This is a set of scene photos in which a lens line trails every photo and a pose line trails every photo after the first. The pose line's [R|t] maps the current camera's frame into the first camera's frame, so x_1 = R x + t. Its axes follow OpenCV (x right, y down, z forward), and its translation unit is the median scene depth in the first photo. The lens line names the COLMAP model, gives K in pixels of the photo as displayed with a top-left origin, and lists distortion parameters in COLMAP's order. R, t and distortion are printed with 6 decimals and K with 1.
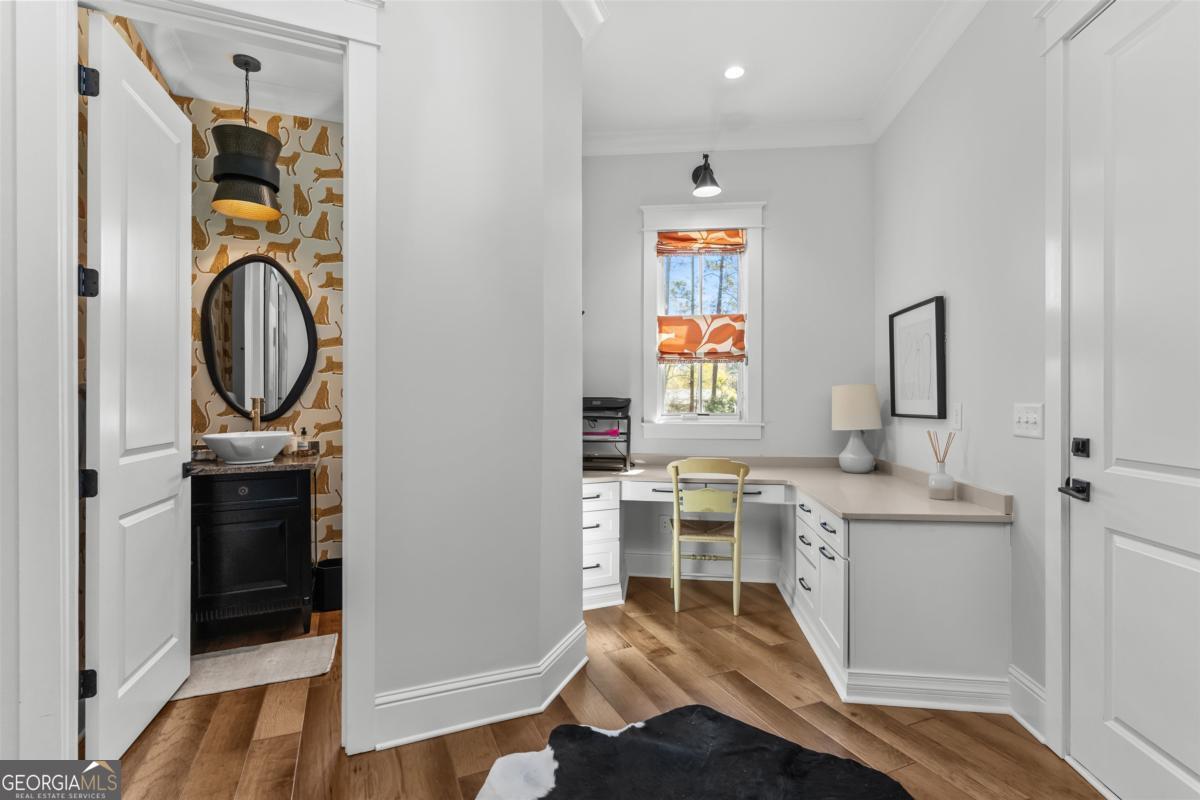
lens RADIAL K [[569.7, 0, 600.7], [0, 569.7, 398.7], [0, 0, 1]] dist [0.004215, -0.001471]
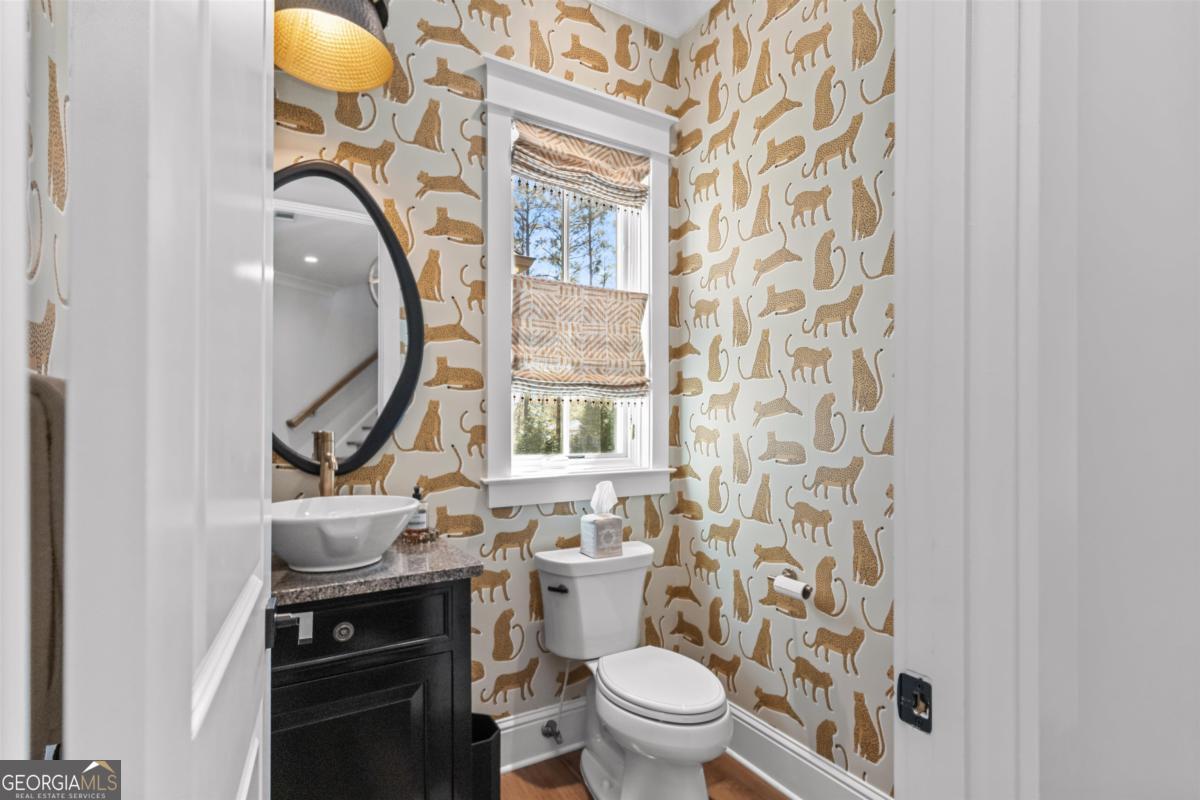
lens RADIAL K [[569.7, 0, 593.1], [0, 569.7, 427.3], [0, 0, 1]] dist [0.004215, -0.001471]
pose [[0.991817, -0.001060, 0.127663, -0.405385], [0.002275, 0.999953, -0.009372, 0.000213], [-0.127647, 0.009586, 0.991773, 0.430010]]
